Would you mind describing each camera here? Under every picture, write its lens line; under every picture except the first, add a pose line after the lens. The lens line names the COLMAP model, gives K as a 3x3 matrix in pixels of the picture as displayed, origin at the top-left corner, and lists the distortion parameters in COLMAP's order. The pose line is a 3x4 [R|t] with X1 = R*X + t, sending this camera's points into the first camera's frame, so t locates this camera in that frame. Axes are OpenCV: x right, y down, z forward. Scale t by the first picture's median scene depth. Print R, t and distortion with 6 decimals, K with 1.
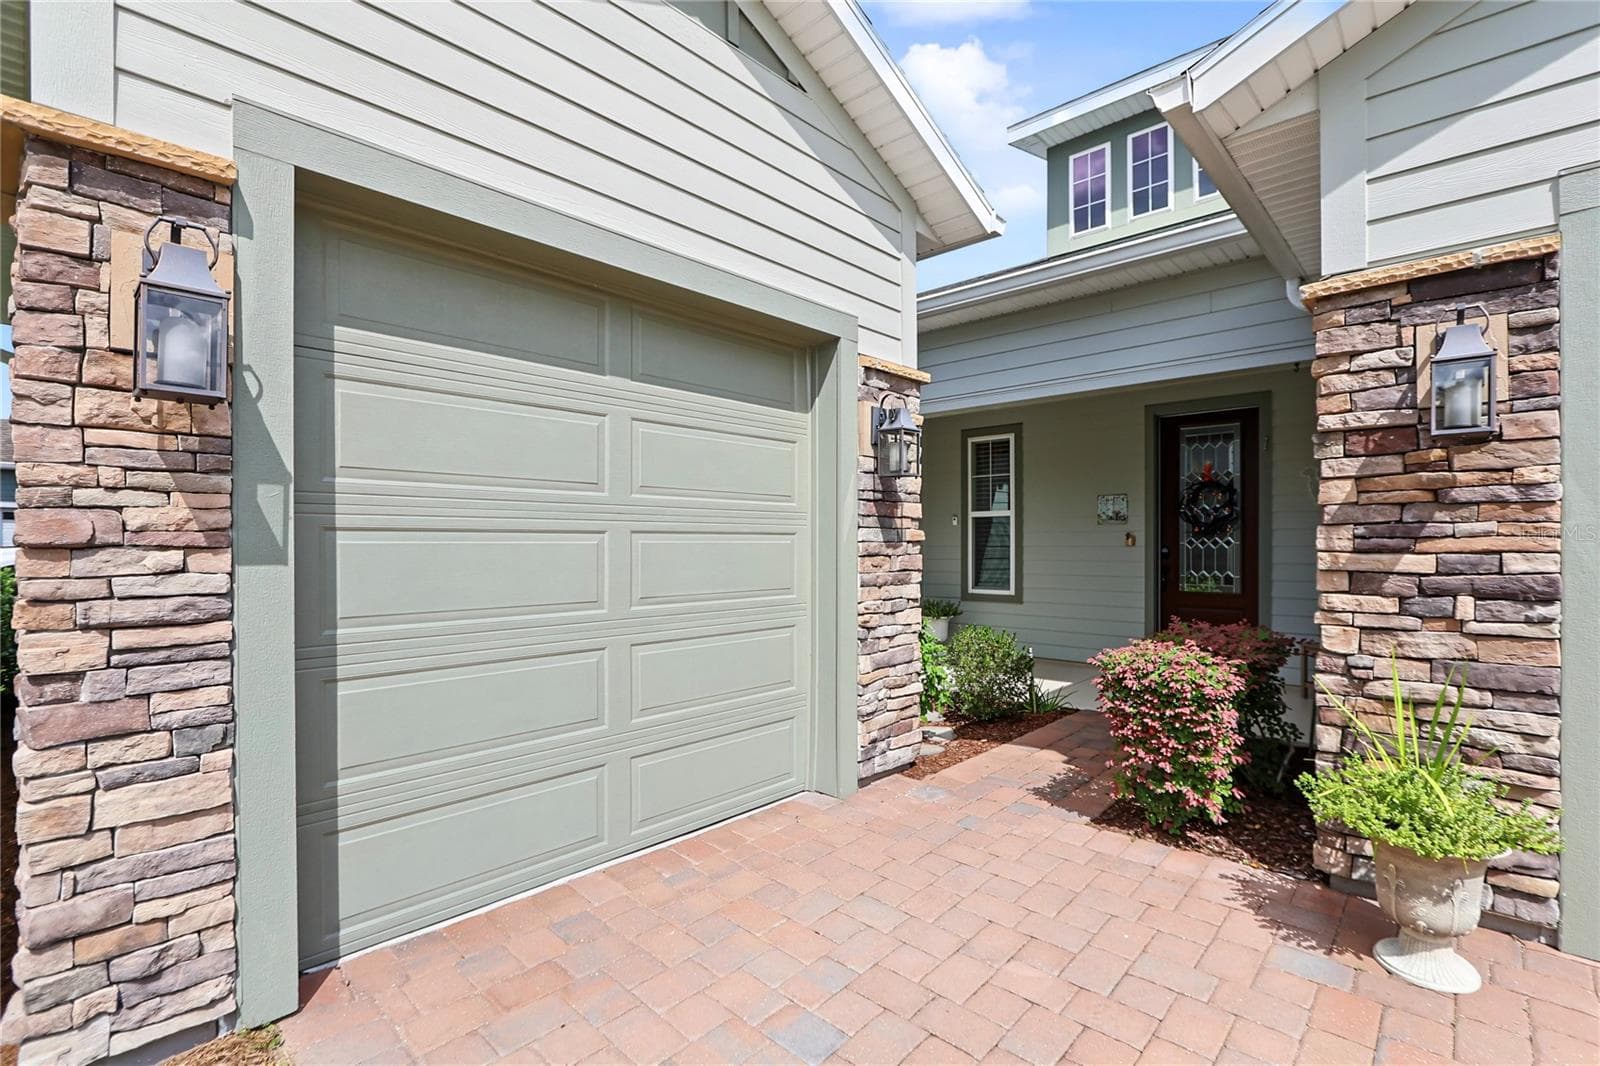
lens RADIAL K [[759.5, 0, 793.1], [0, 759.5, 541.6], [0, 0, 1]] dist [-0.011152, -0.000199]
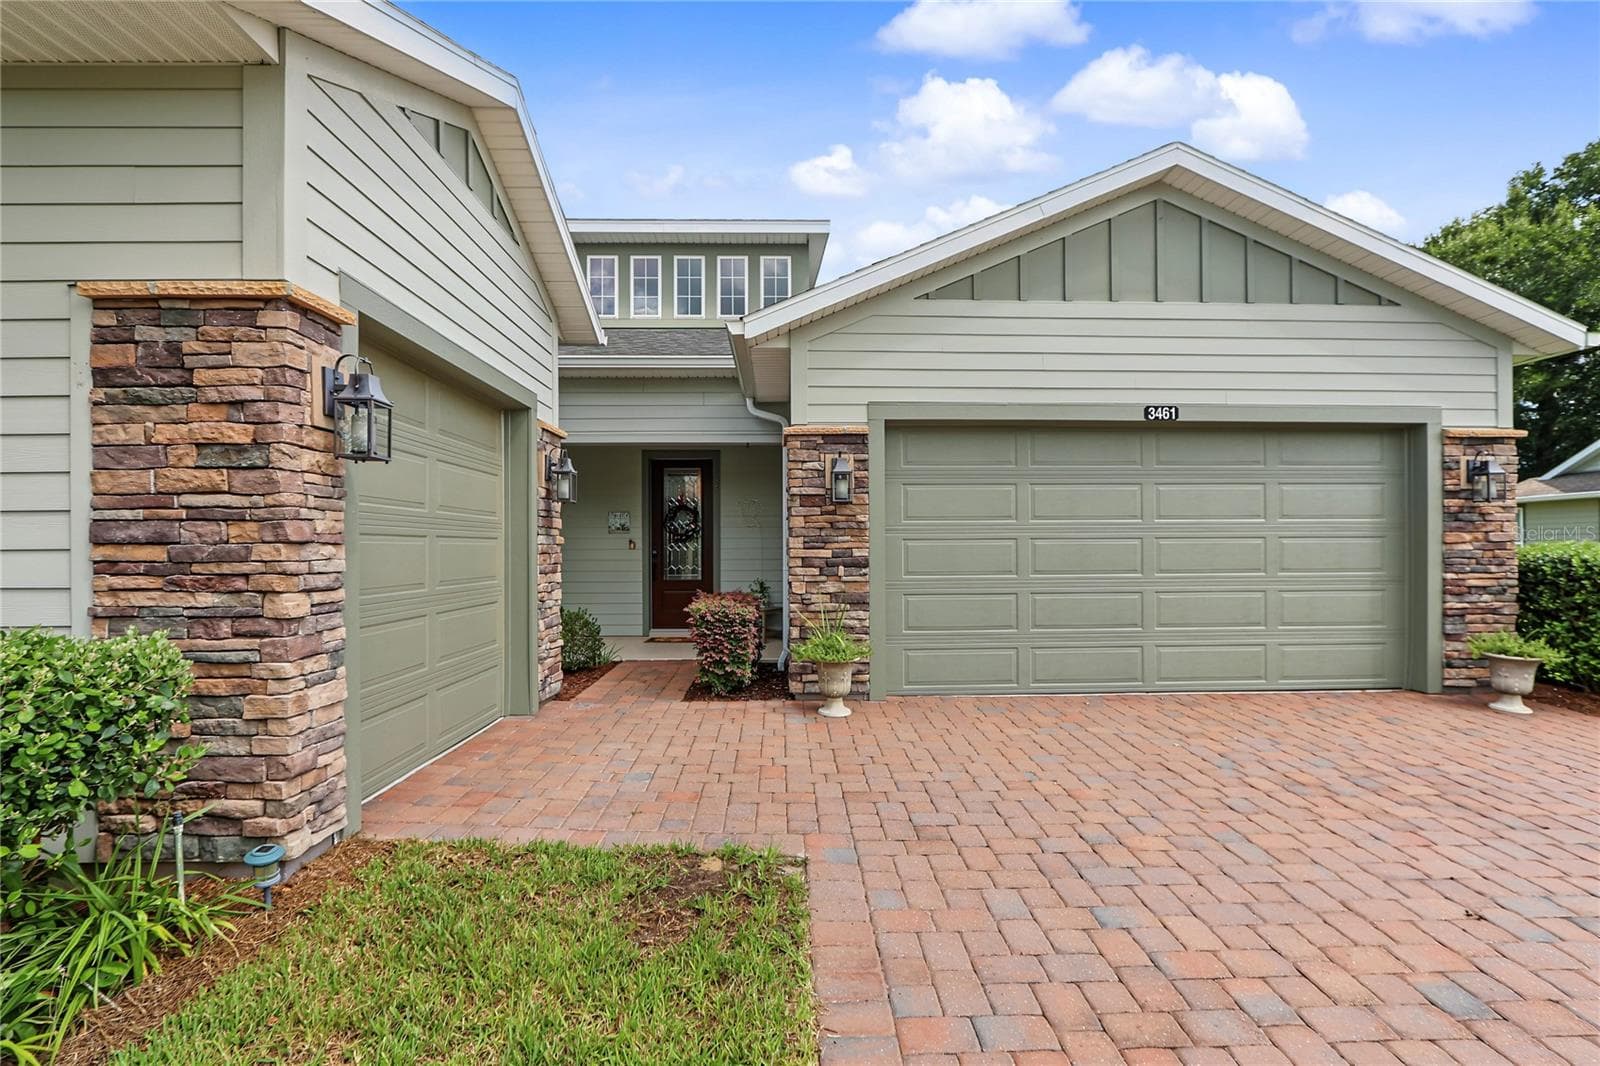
lens RADIAL K [[759.5, 0, 804.3], [0, 759.5, 540.7], [0, 0, 1]] dist [-0.011152, -0.000199]
pose [[0.718600, 0.006668, 0.695391, -0.890678], [0.000545, 0.999948, -0.010151, 0.013505], [-0.695423, 0.007673, 0.718559, -0.678554]]
